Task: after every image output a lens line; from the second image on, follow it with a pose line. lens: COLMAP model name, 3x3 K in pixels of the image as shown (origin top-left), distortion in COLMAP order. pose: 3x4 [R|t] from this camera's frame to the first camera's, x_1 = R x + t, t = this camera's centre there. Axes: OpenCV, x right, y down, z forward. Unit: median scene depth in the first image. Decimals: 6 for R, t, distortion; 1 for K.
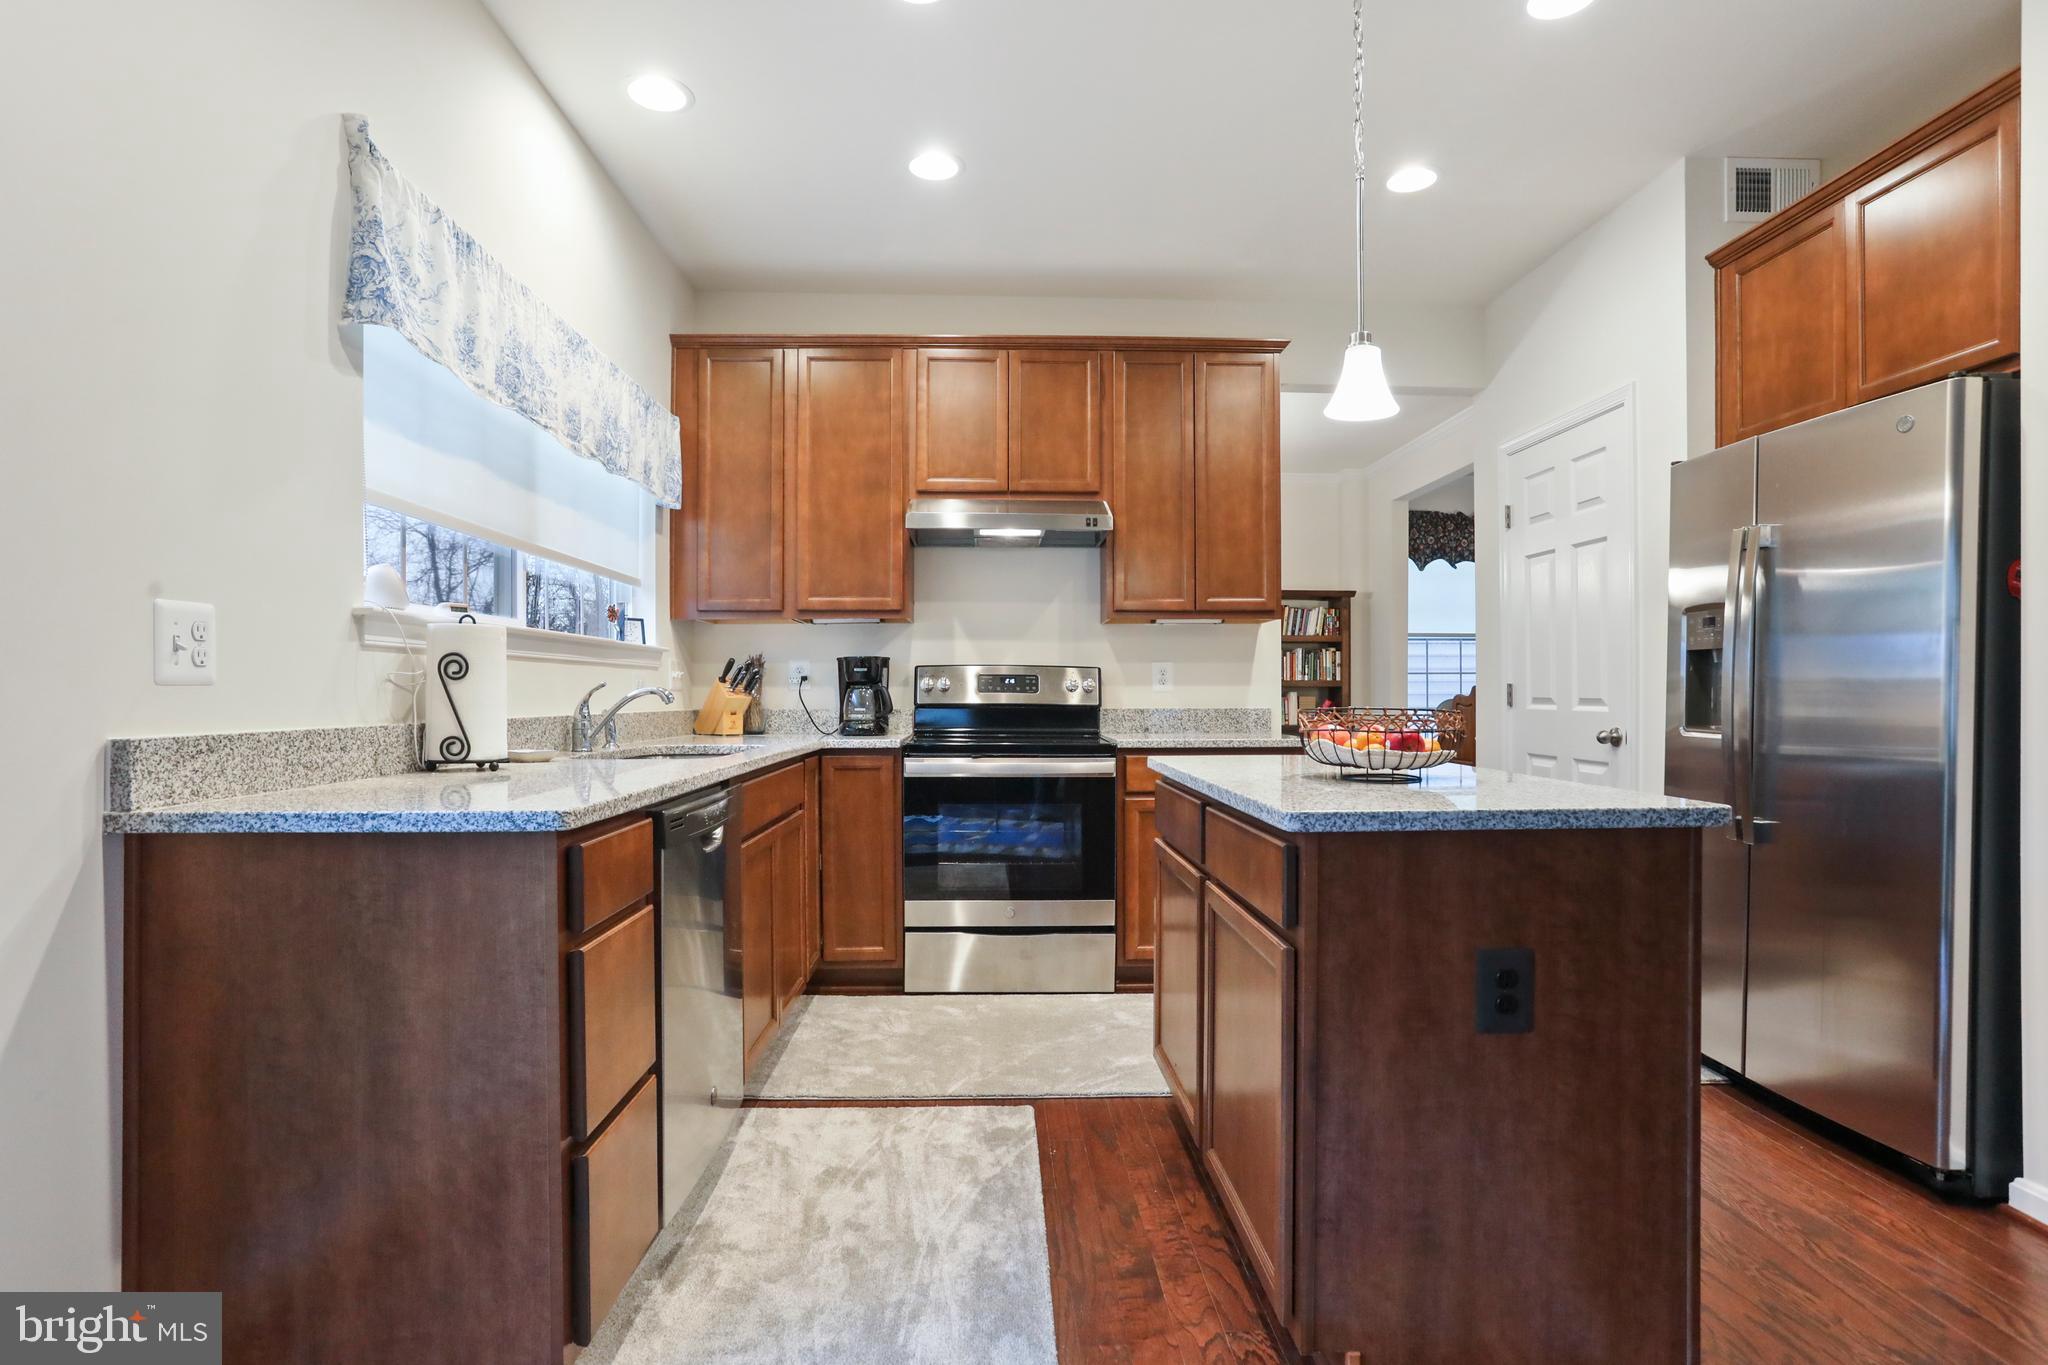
lens RADIAL K [[1043.7, 0, 1004.7], [0, 1043.7, 677.8], [0, 0, 1]] dist [-0.028707, 0.014429]
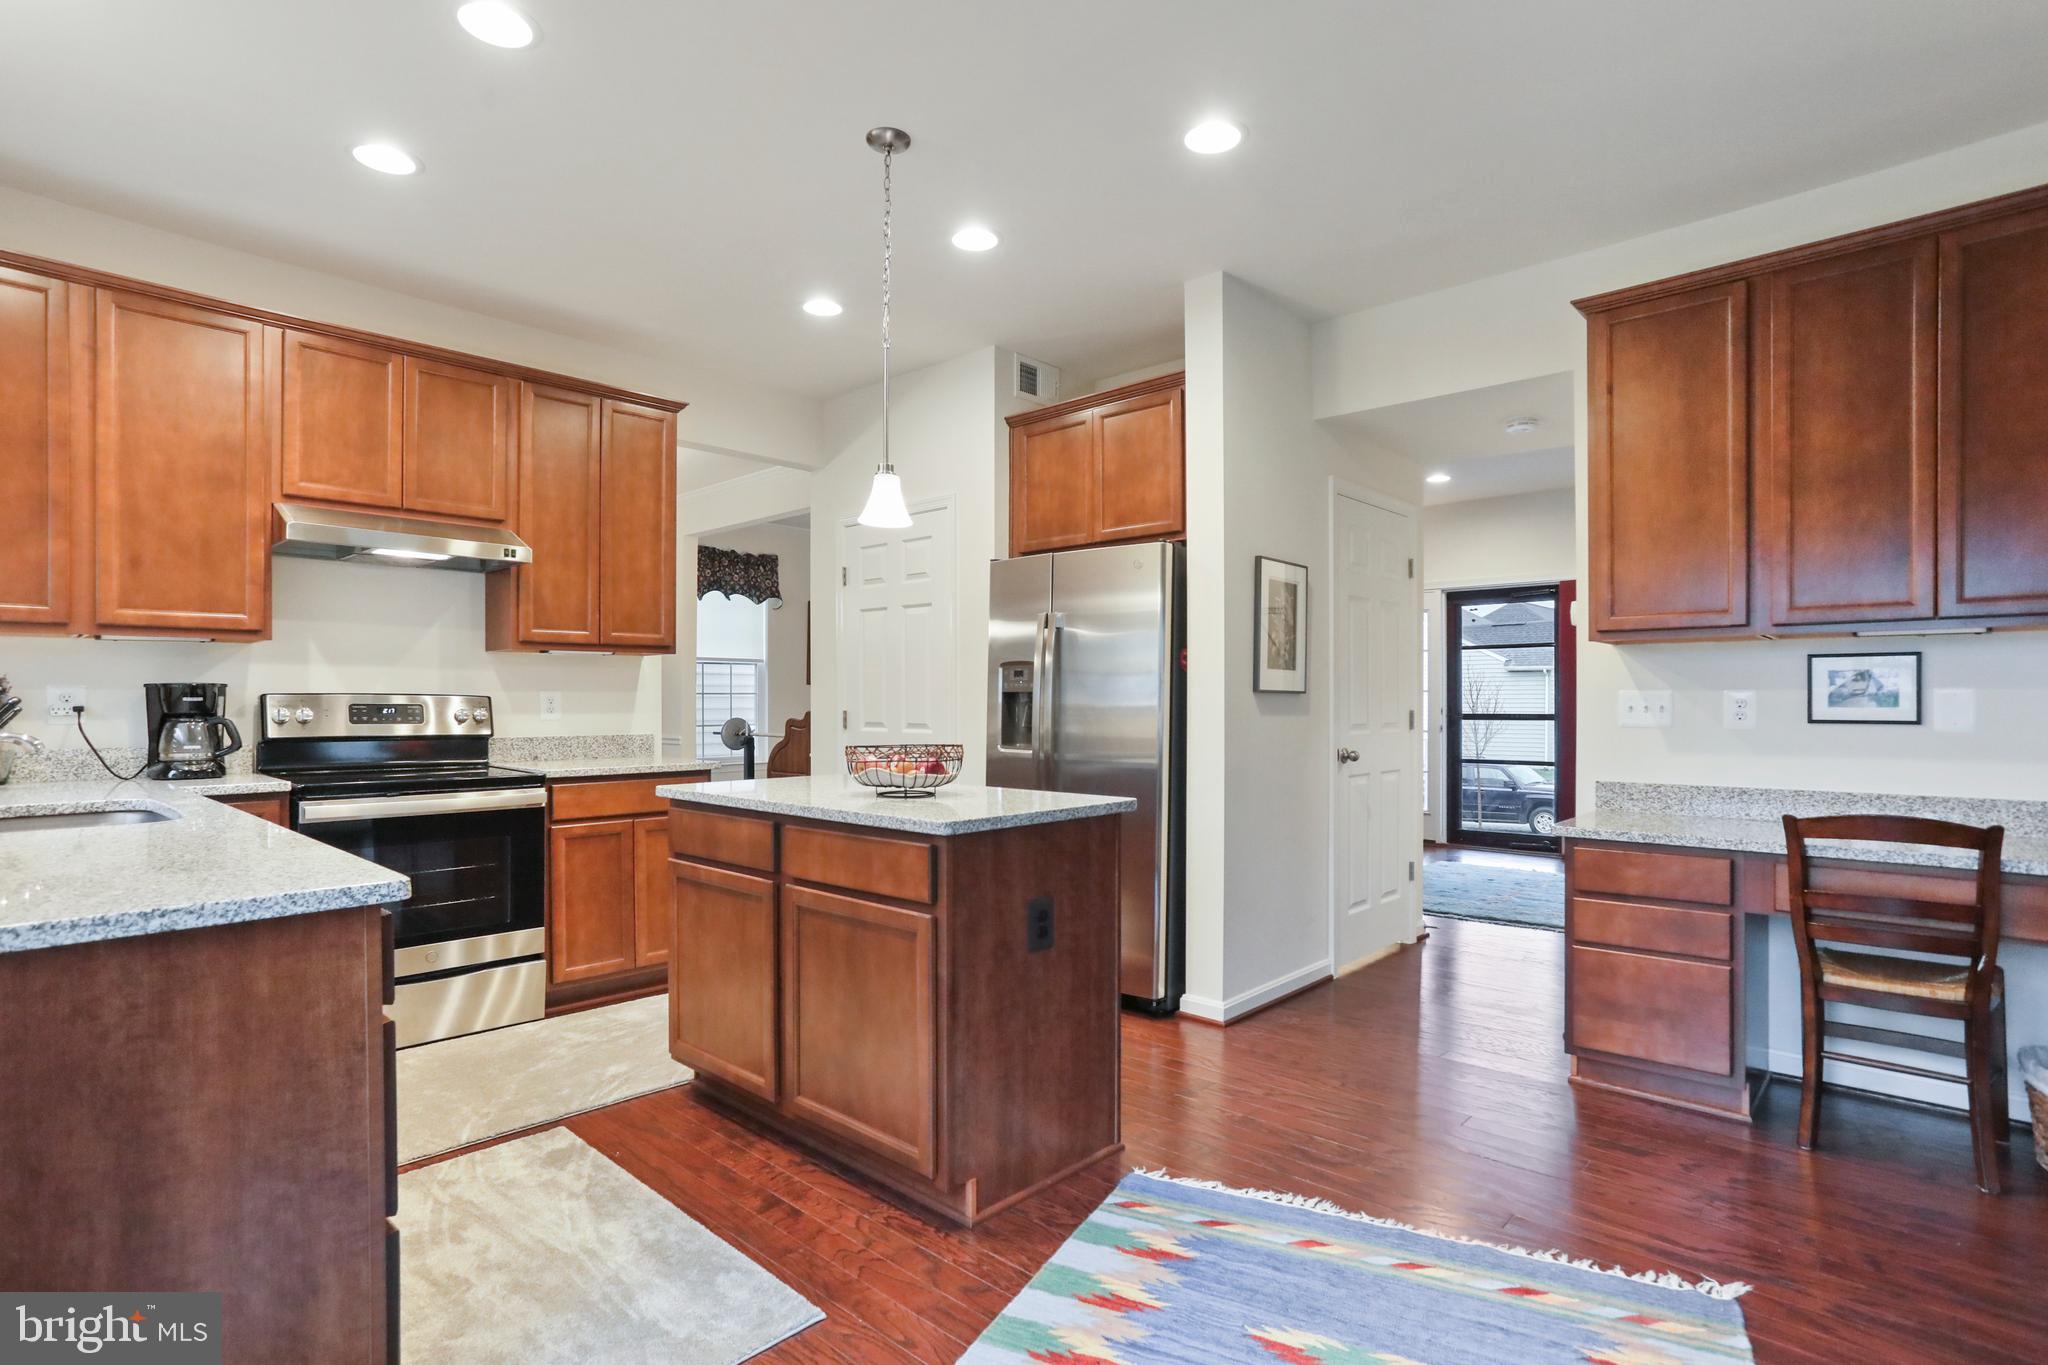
lens RADIAL K [[1009.8, 0, 1026.1], [0, 1009.8, 694.8], [0, 0, 1]] dist [0.003426, 0.006297]
pose [[0.721918, 0.005146, 0.691959, -0.313128], [-0.008587, 0.999962, 0.001522, -0.026231], [-0.691925, -0.007041, 0.721935, -0.052410]]
